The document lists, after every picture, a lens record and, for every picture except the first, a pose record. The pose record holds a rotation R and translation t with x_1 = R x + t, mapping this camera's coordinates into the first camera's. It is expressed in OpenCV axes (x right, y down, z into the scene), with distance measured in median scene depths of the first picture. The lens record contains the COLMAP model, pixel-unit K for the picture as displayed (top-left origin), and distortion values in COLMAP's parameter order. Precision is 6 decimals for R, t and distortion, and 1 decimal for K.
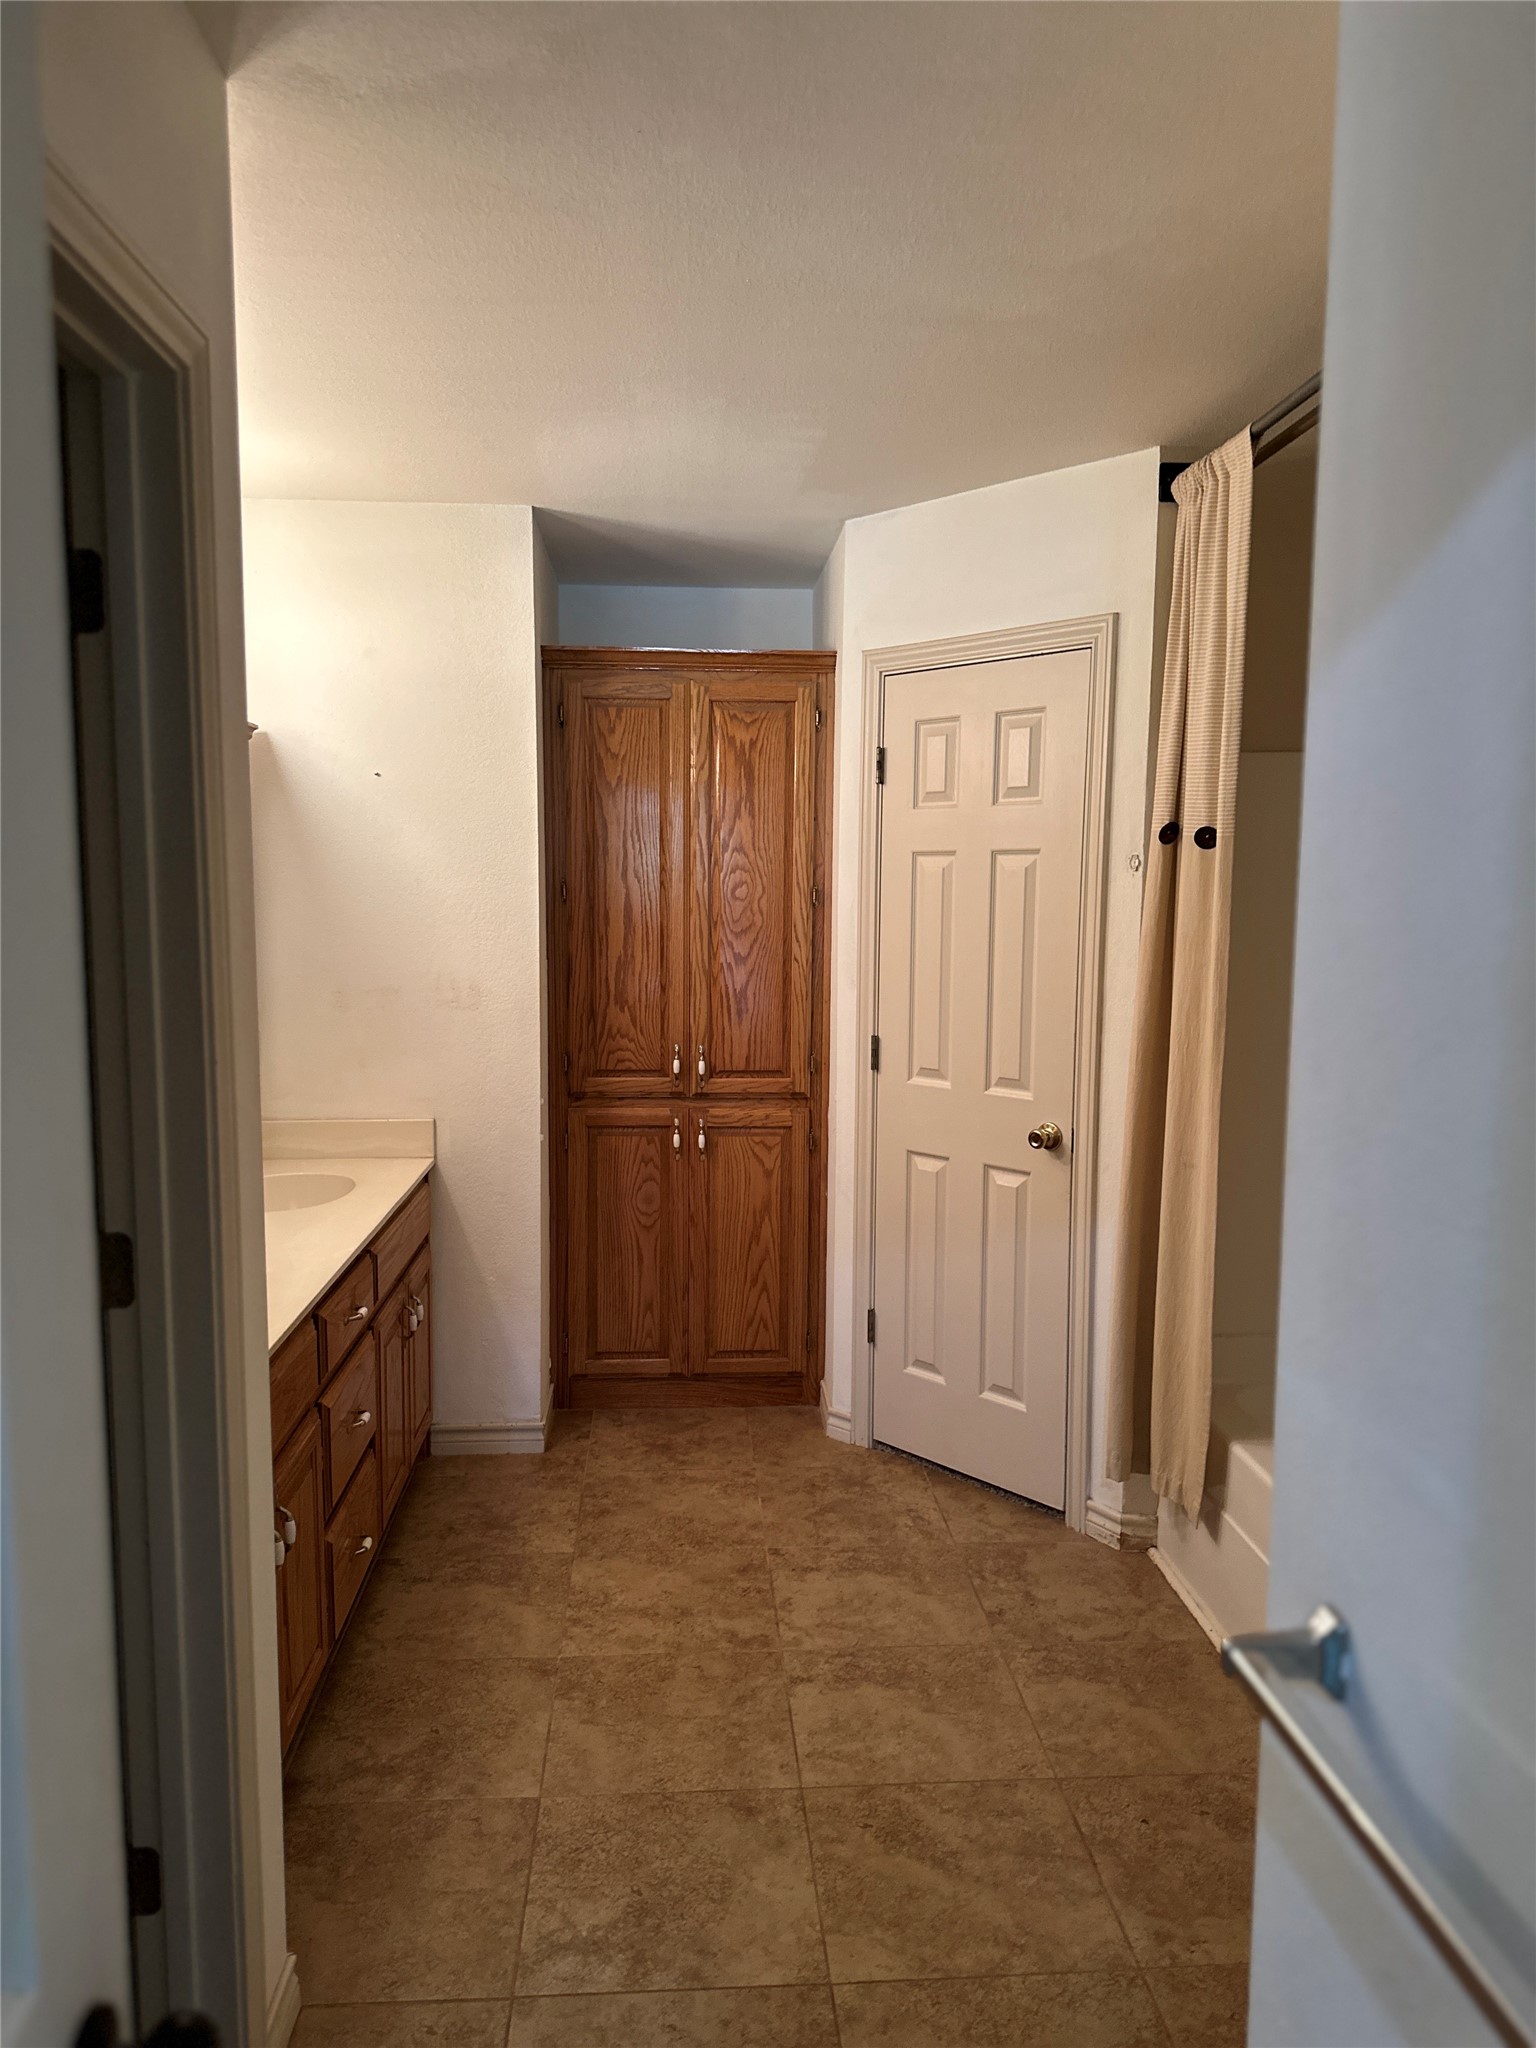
lens RADIAL K [[1440.0, 0, 756.7], [0, 1440.0, 1033.4], [0, 0, 1]] dist [0.181009, -0.383742]
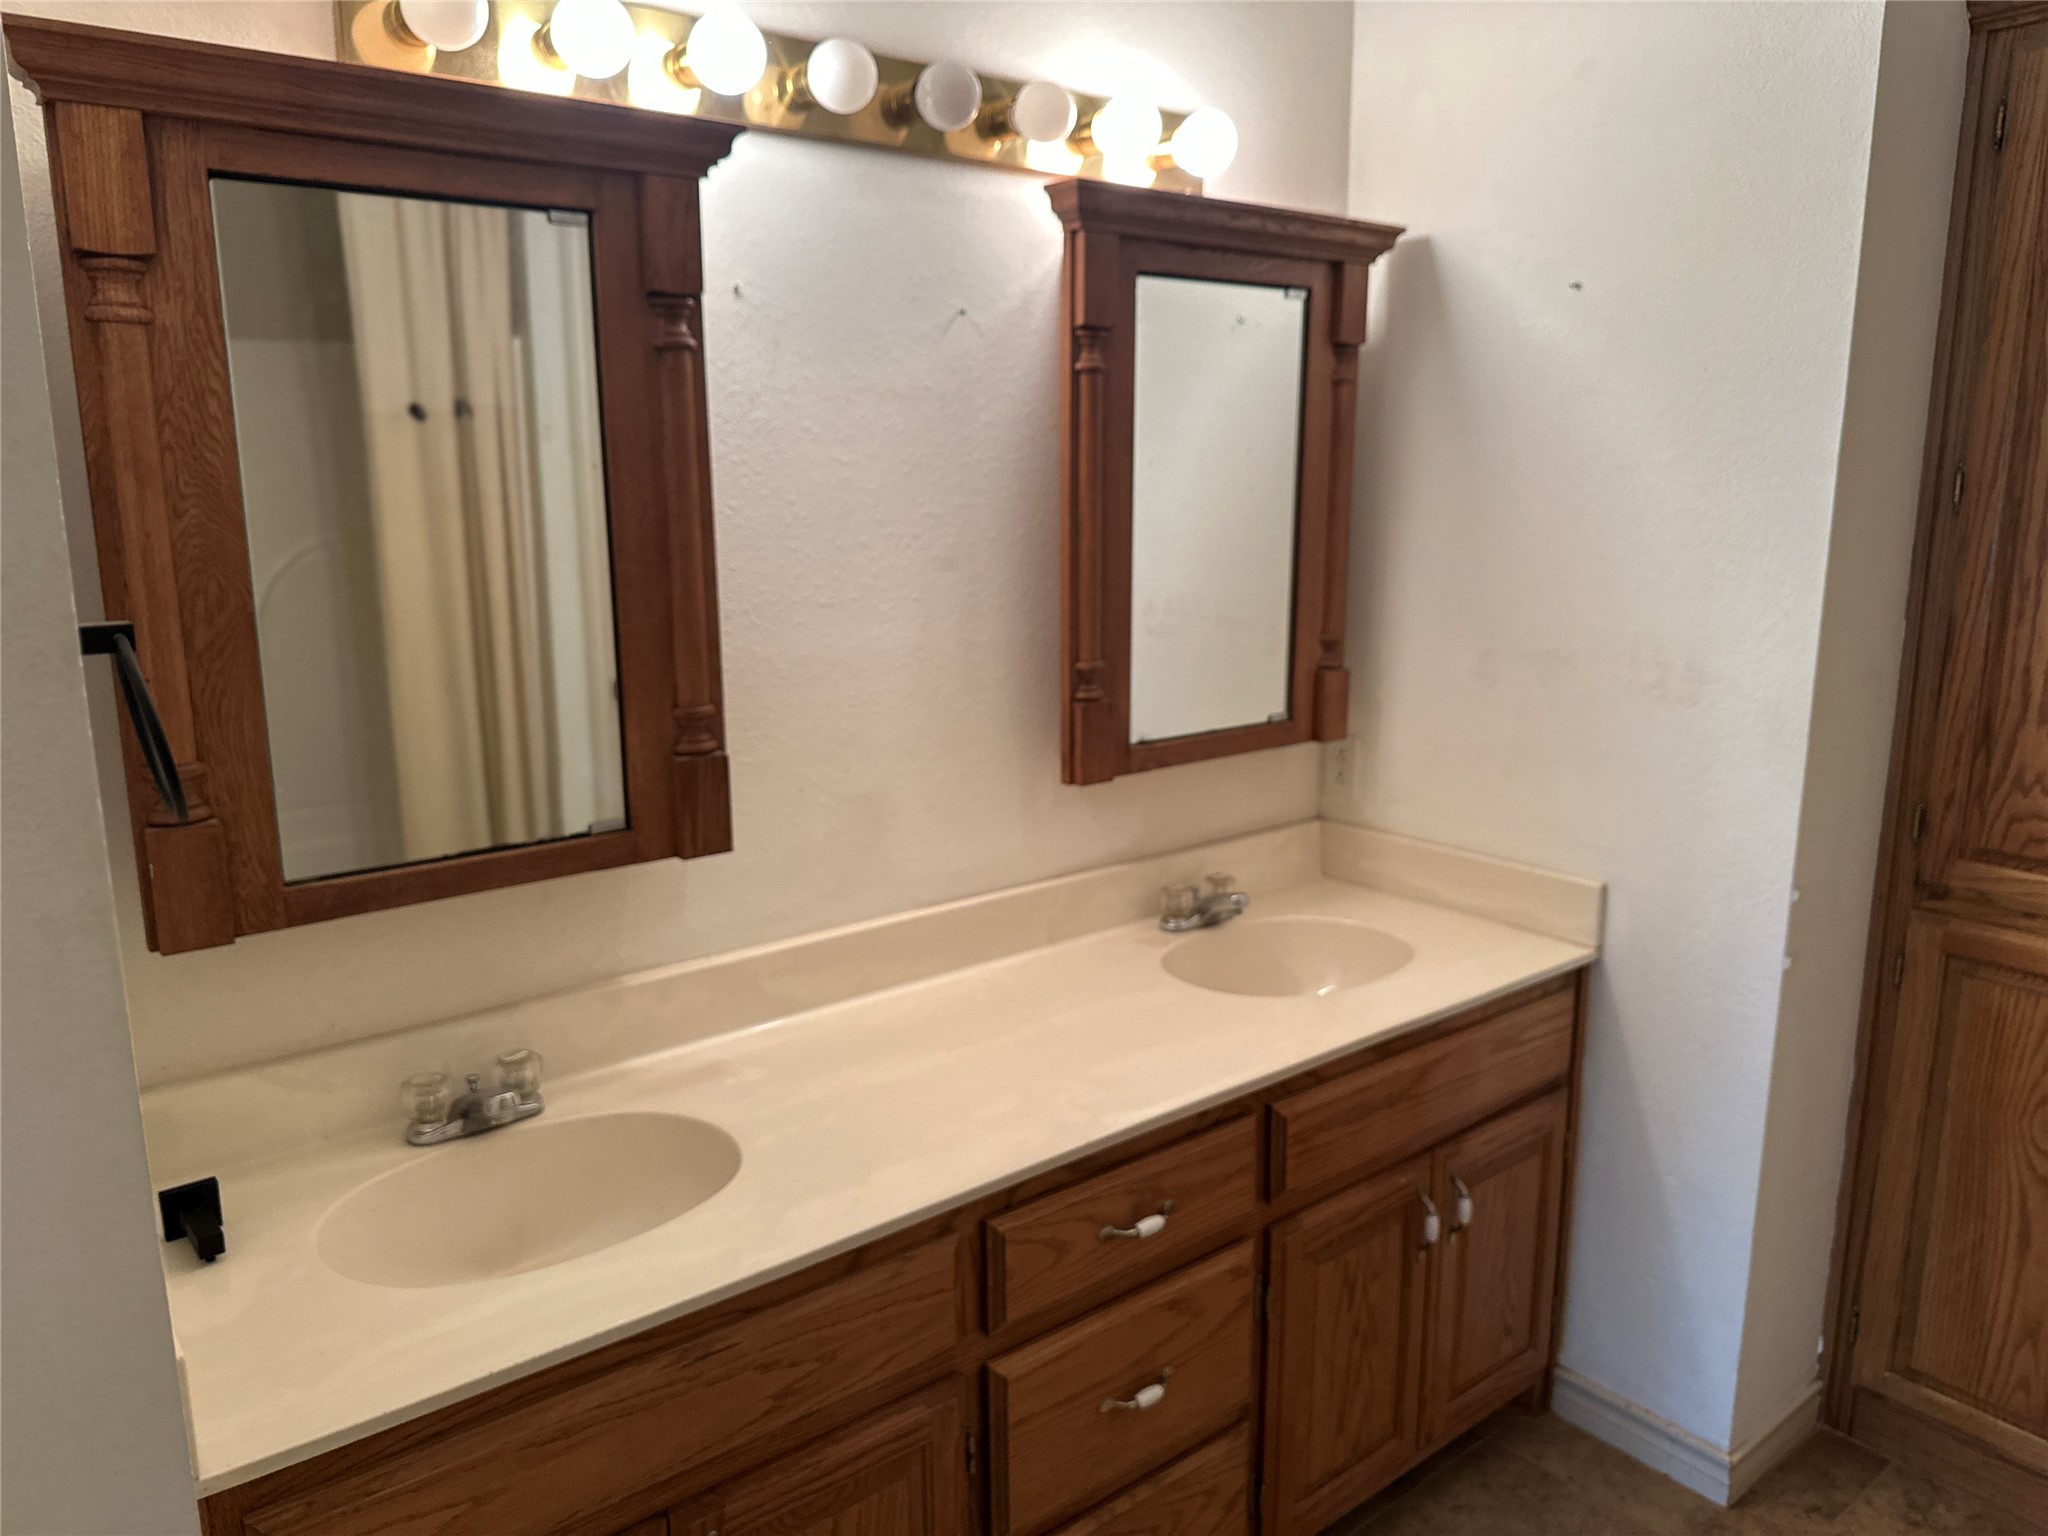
lens RADIAL K [[1444.4, 0, 1024.0], [0, 1444.4, 768.0], [0, 0, 1]] dist [-0.007234, -0.004782]
pose [[0.584972, 0.149076, -0.797235, 0.088641], [-0.077838, 0.988744, 0.127773, -0.040202], [0.807310, -0.012689, 0.589992, 0.439551]]
